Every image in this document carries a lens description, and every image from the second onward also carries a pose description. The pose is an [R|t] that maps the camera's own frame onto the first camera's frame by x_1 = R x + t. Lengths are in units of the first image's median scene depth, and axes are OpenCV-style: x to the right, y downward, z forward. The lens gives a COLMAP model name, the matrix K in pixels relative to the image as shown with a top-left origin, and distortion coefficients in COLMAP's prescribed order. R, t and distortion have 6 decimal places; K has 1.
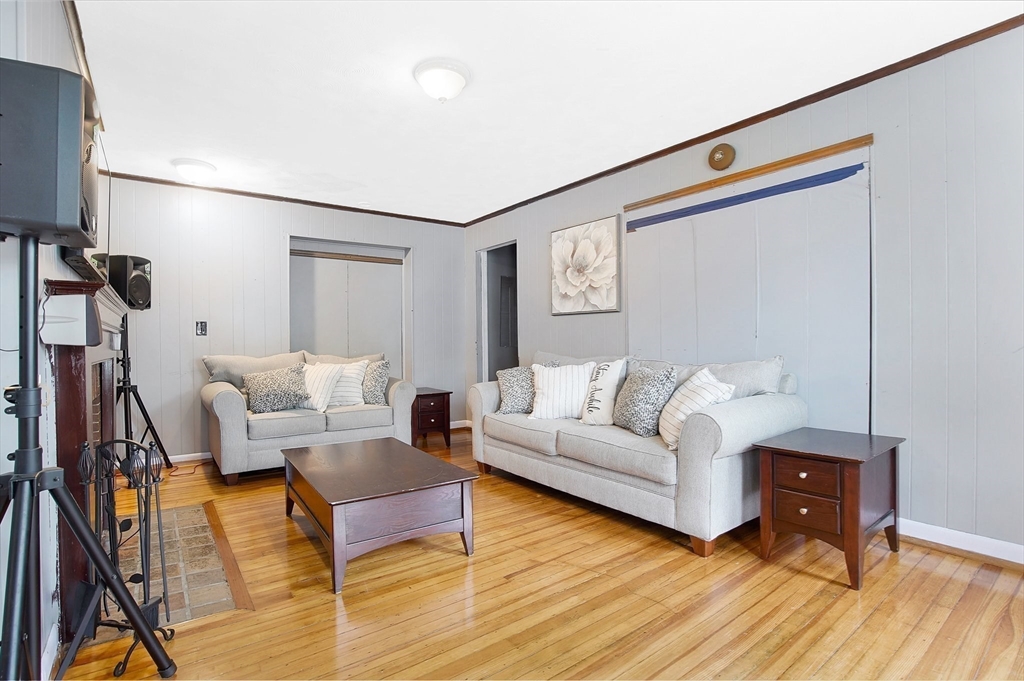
lens RADIAL K [[472.3, 0, 489.1], [0, 472.3, 340.8], [0, 0, 1]] dist [-0.052466, 0.018161]
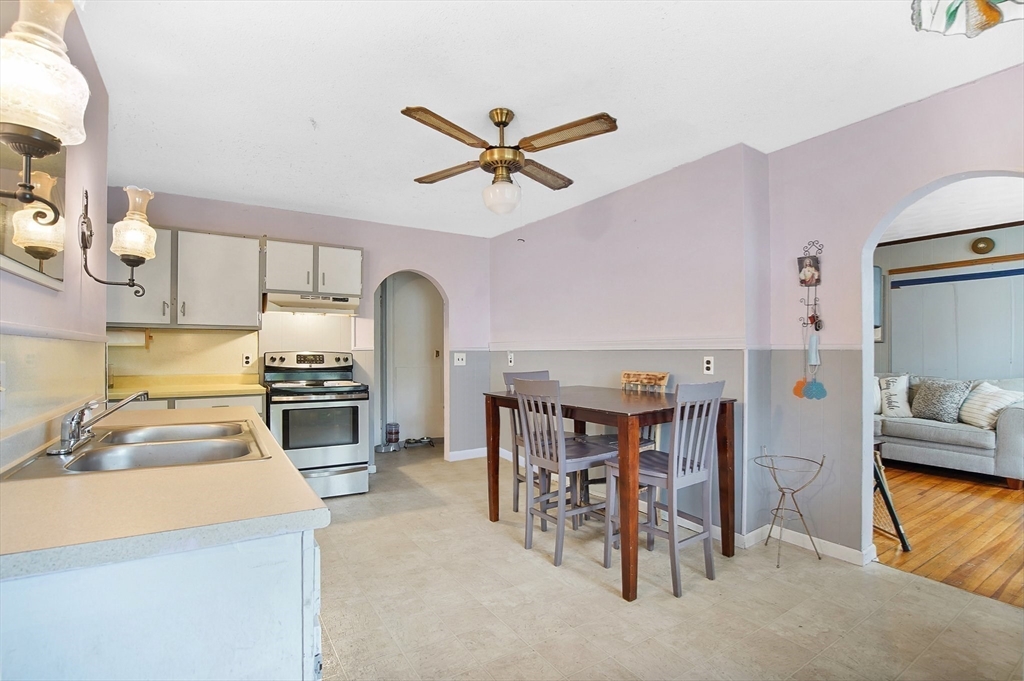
lens RADIAL K [[472.3, 0, 510.4], [0, 472.3, 345.5], [0, 0, 1]] dist [-0.052466, 0.018161]
pose [[0.998776, 0.012113, -0.047952, -1.044058], [-0.012579, 0.999877, -0.009415, -0.030812], [0.047832, 0.010007, 0.998805, -0.618622]]
